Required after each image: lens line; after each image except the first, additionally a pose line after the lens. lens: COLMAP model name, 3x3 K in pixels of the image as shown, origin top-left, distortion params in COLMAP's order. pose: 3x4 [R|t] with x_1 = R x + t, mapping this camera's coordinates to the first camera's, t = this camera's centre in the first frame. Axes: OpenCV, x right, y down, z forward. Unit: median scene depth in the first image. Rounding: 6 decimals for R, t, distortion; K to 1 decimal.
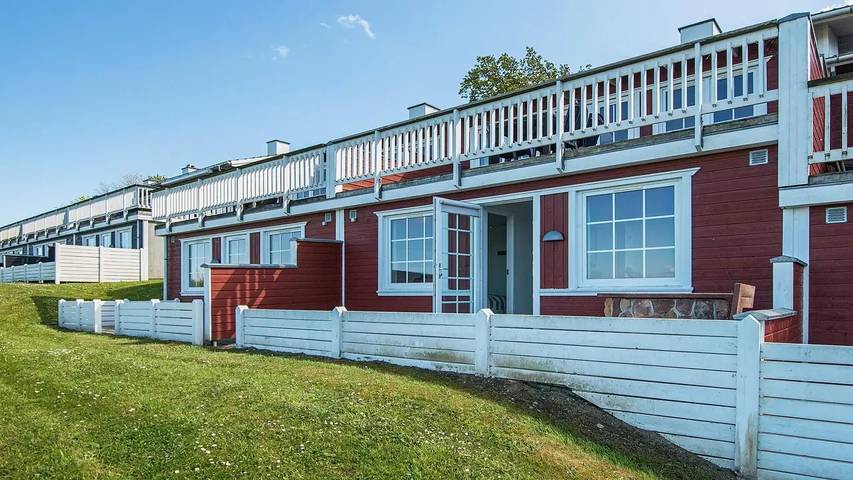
lens RADIAL K [[548.1, 0, 426.8], [0, 548.1, 290.0], [0, 0, 1]] dist [0.002060, -0.000434]
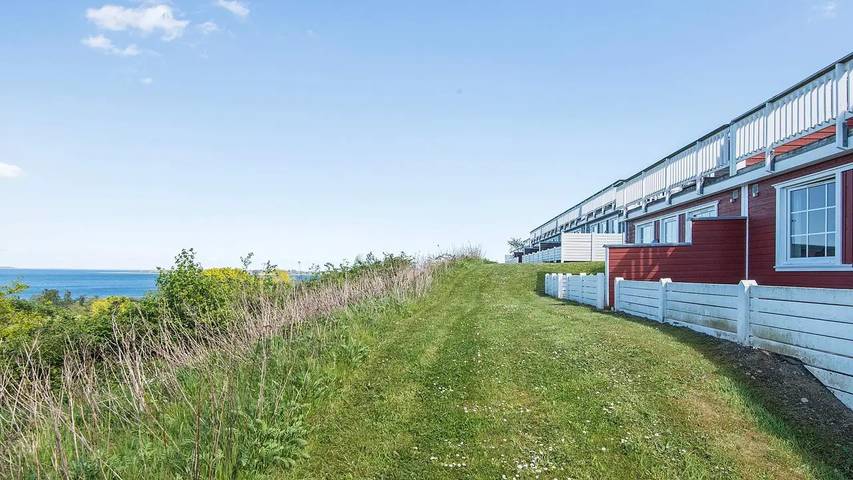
lens RADIAL K [[532.2, 0, 426.5], [0, 532.2, 240.0], [0, 0, 1]] dist [-0.000990, -0.001556]
pose [[0.585802, -0.042391, -0.809345, 0.309504], [-0.003268, 0.998499, -0.054664, 0.008897], [0.810448, 0.034667, 0.584784, -0.041975]]
